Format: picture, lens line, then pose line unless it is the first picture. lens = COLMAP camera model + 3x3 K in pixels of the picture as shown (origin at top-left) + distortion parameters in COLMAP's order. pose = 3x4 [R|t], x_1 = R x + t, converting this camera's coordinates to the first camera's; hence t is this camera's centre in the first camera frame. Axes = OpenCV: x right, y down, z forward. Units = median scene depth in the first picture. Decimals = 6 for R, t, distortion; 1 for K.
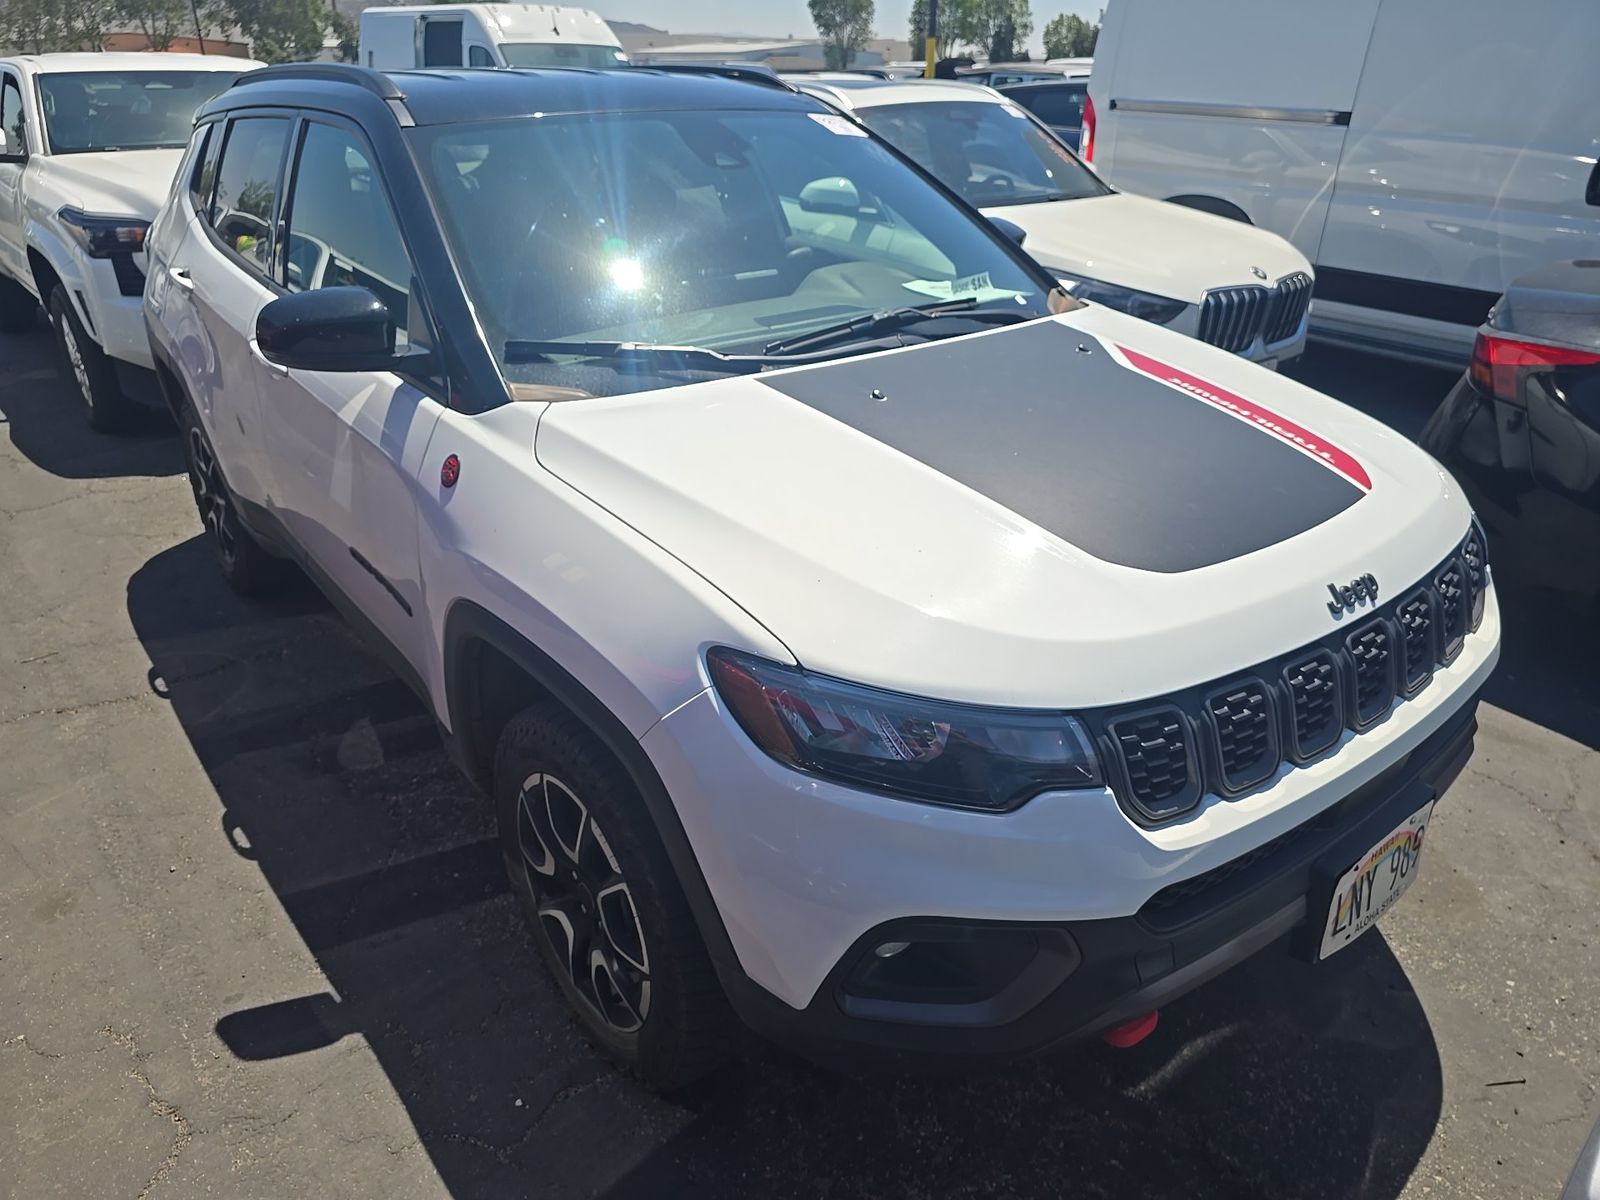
lens RADIAL K [[1068.9, 0, 790.6], [0, 1068.9, 598.9], [0, 0, 1]] dist [0.030044, -0.030735]
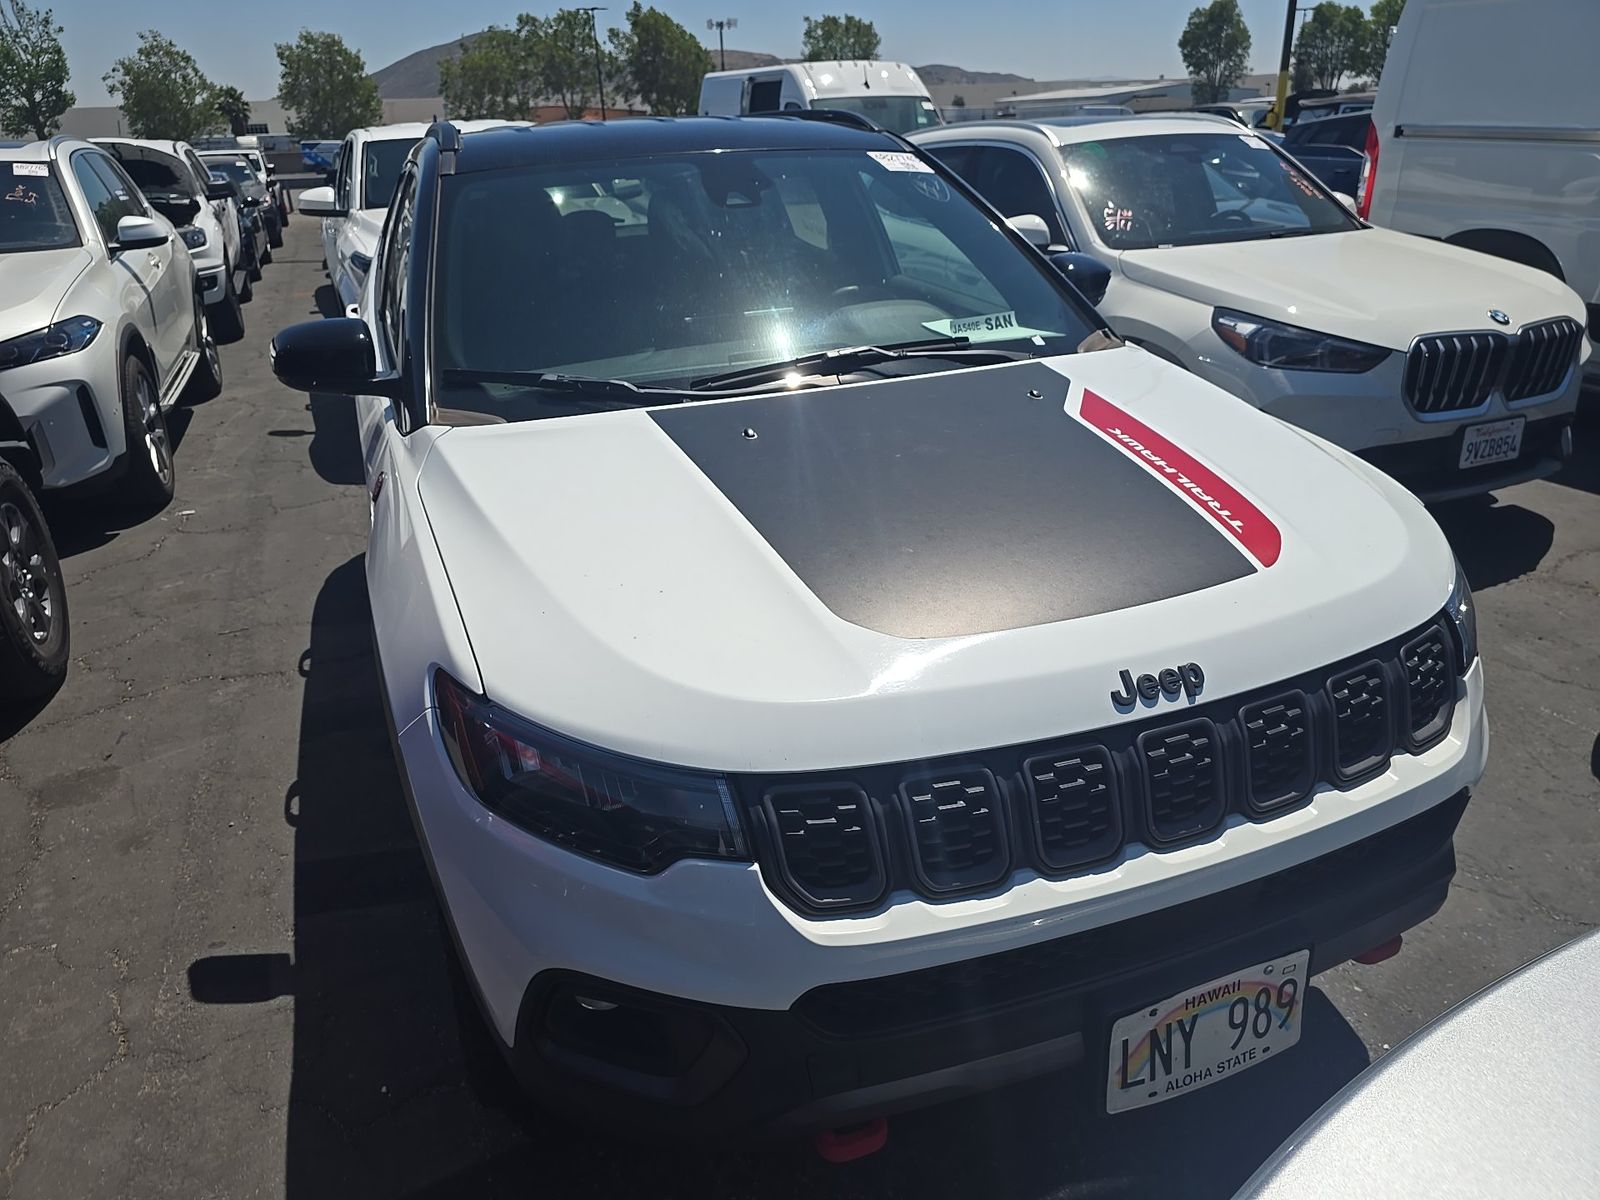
lens RADIAL K [[1062.1, 0, 800.0], [0, 1062.1, 600.0], [0, 0, 1]] dist [0.036011, -0.038193]
pose [[0.956129, 0.083226, -0.280874, 0.322306], [-0.092961, 0.995438, -0.021491, -0.017940], [0.277804, 0.046659, 0.959504, 0.074703]]
